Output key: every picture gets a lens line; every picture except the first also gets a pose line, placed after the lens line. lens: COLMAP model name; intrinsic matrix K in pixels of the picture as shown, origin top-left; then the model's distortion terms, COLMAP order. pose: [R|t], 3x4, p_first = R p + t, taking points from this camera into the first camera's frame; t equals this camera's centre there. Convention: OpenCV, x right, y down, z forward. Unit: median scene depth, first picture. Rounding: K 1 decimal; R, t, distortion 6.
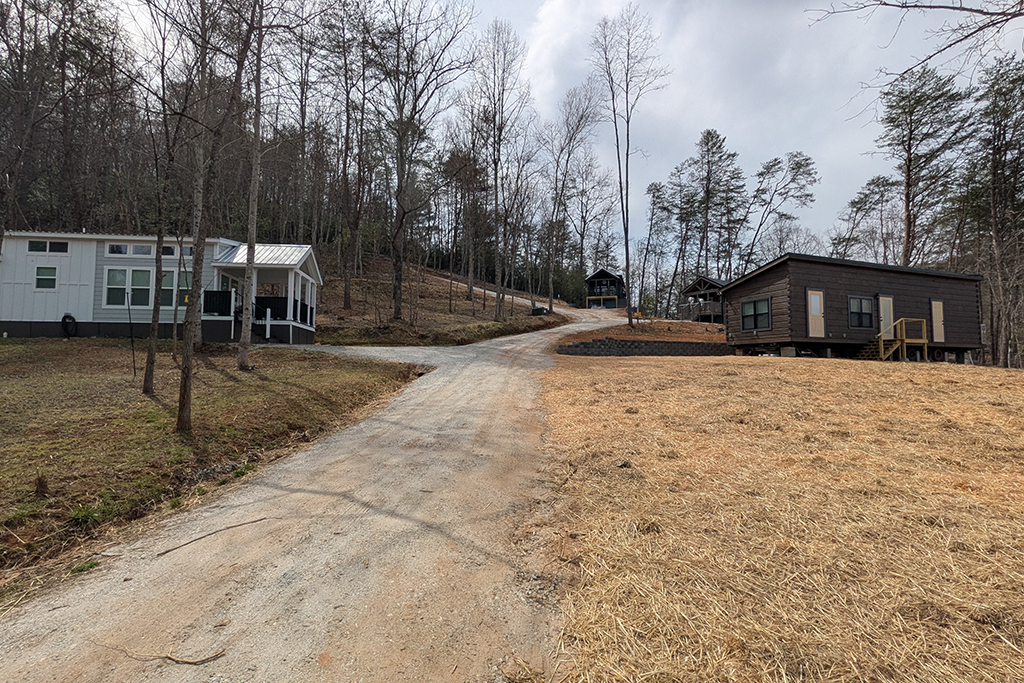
lens RADIAL K [[392.8, 0, 514.1], [0, 392.8, 329.9], [0, 0, 1]] dist [-0.013293, 0.000035]
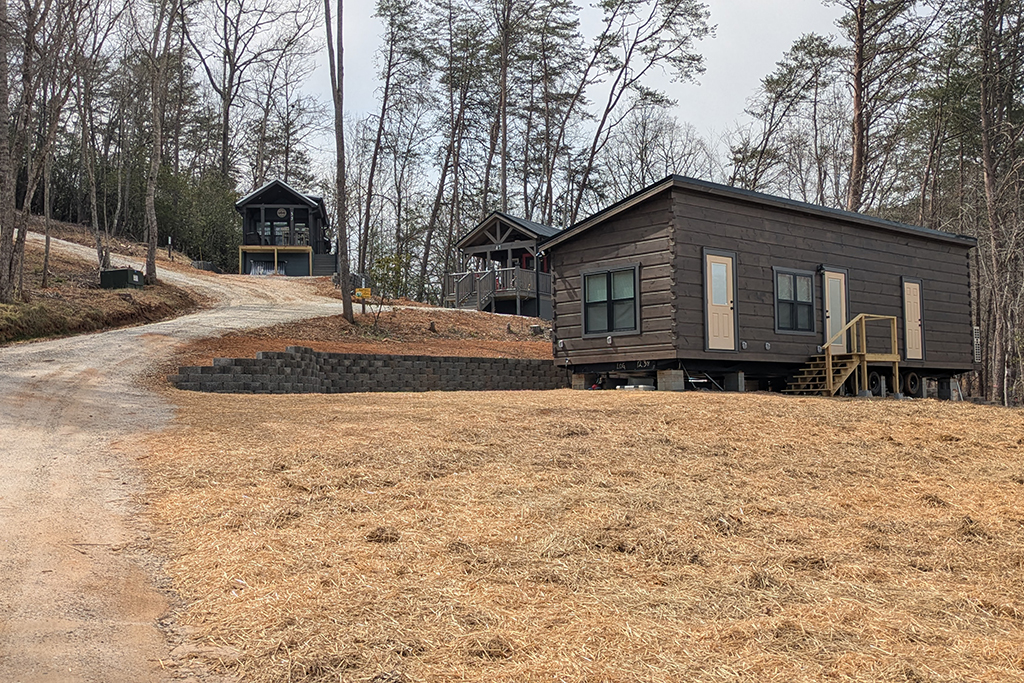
lens RADIAL K [[1028.0, 0, 512.0], [0, 1028.0, 341.5], [0, 0, 1]] dist [0.076384, -0.164321]
pose [[0.935603, 0.015527, 0.352714, 0.076961], [-0.009870, 0.999792, -0.017830, 0.036794], [-0.352917, 0.013200, 0.935561, -0.133625]]
